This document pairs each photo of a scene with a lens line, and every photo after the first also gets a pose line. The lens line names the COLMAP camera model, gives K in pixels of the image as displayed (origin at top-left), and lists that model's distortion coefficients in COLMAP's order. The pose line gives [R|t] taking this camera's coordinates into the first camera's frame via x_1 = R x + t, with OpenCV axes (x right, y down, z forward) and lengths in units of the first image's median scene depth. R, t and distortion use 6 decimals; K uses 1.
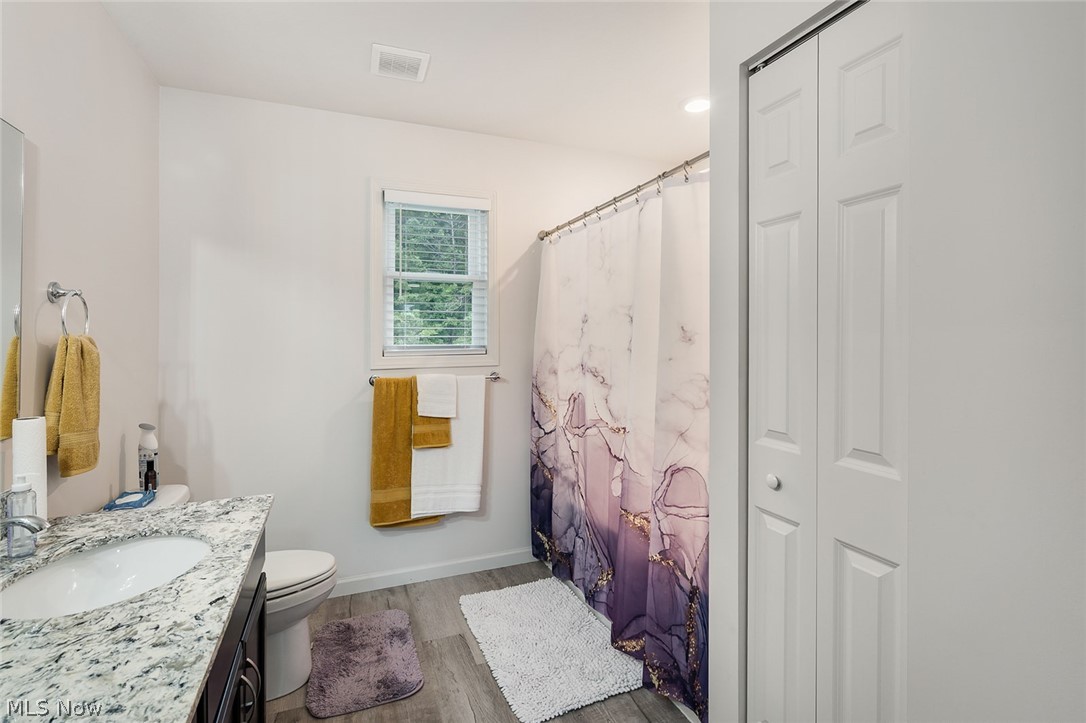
lens RADIAL K [[502.1, 0, 540.9], [0, 502.1, 338.9], [0, 0, 1]] dist [-0.005387, 0.000057]
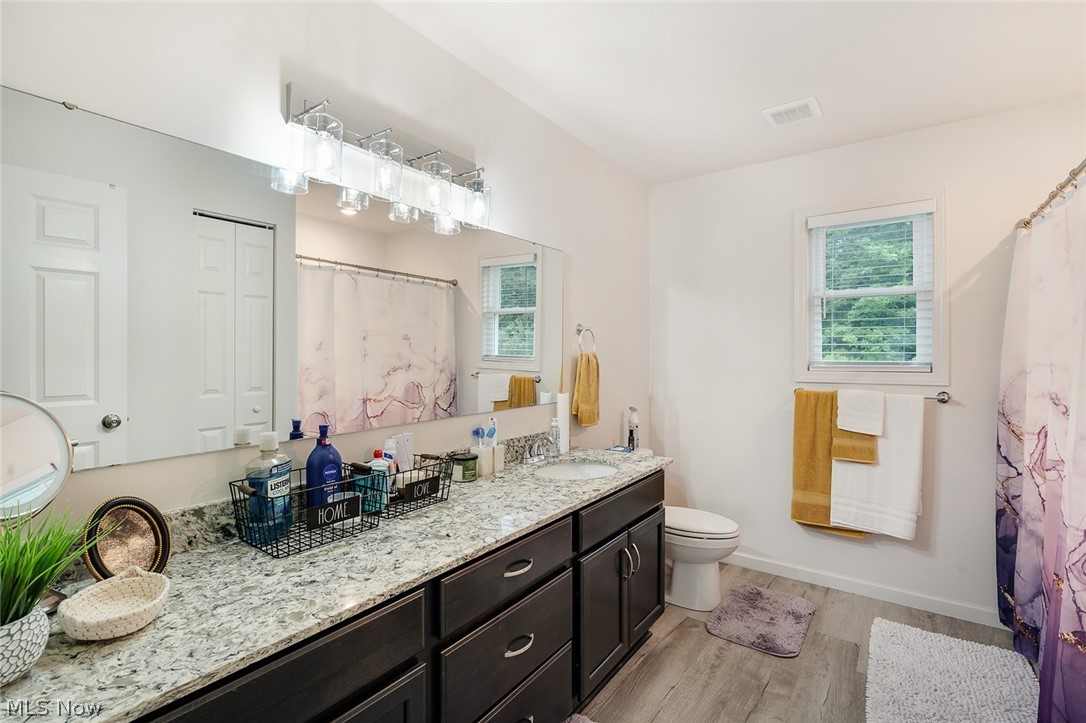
lens RADIAL K [[494.7, 0, 543.0], [0, 494.7, 361.5], [0, 0, 1]] dist [0.000202, 0.000559]
pose [[0.536196, 0.016389, -0.843934, 0.289582], [-0.003182, 0.999844, 0.017395, -0.002300], [0.844087, -0.006642, 0.536165, -0.067200]]
